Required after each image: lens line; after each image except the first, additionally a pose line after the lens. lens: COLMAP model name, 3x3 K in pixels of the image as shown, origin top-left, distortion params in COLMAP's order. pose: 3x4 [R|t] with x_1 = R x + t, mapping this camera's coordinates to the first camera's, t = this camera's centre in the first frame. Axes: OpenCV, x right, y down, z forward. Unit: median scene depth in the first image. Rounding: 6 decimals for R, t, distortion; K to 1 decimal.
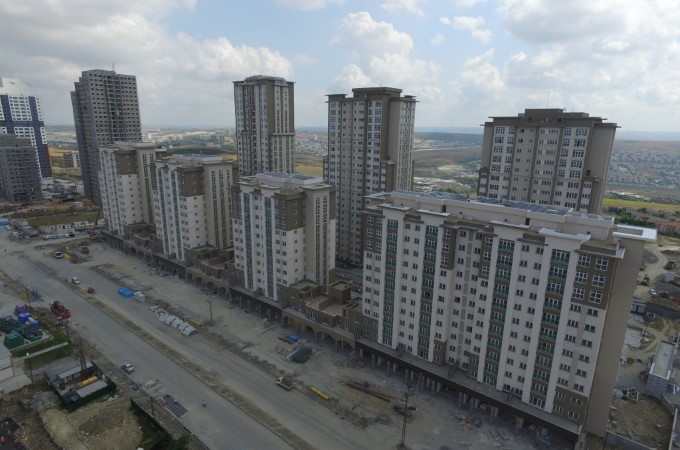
lens RADIAL K [[390.6, 0, 340.0], [0, 390.6, 225.8], [0, 0, 1]] dist [0.000830, 0.000155]
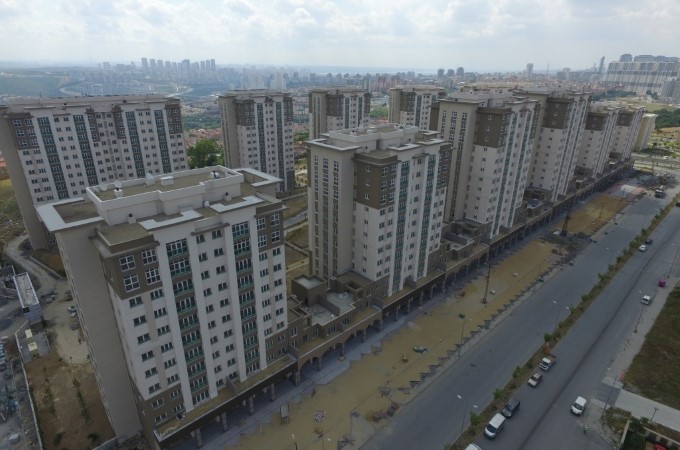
lens RADIAL K [[390.6, 0, 339.5], [0, 390.6, 223.5], [0, 0, 1]] dist [0.000830, 0.000155]
pose [[0.157524, -0.390970, 0.906823, -1.162638], [0.230908, 0.907414, 0.351114, 0.085573], [-0.960139, 0.154084, 0.233217, -0.261349]]
